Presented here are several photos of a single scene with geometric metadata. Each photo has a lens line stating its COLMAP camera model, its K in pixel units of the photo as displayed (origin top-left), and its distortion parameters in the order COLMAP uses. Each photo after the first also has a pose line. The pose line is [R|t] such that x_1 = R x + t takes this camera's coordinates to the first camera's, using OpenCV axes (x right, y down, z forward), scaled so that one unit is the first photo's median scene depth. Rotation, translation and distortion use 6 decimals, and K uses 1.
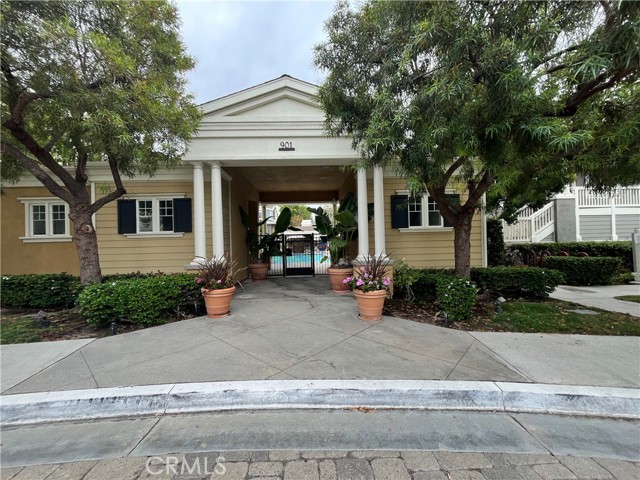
lens RADIAL K [[255.8, 0, 319.8], [0, 255.8, 240.1], [0, 0, 1]] dist [0.000160, -0.000248]
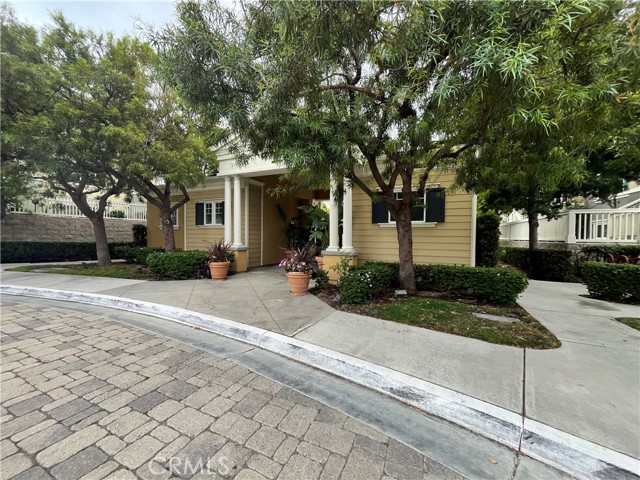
lens RADIAL K [[255.8, 0, 319.6], [0, 255.8, 241.7], [0, 0, 1]] dist [0.000160, -0.000248]
pose [[0.892938, 0.041203, -0.448289, 1.087534], [-0.024028, 0.998745, 0.043934, -0.018219], [0.449537, -0.028459, 0.892808, -0.110956]]
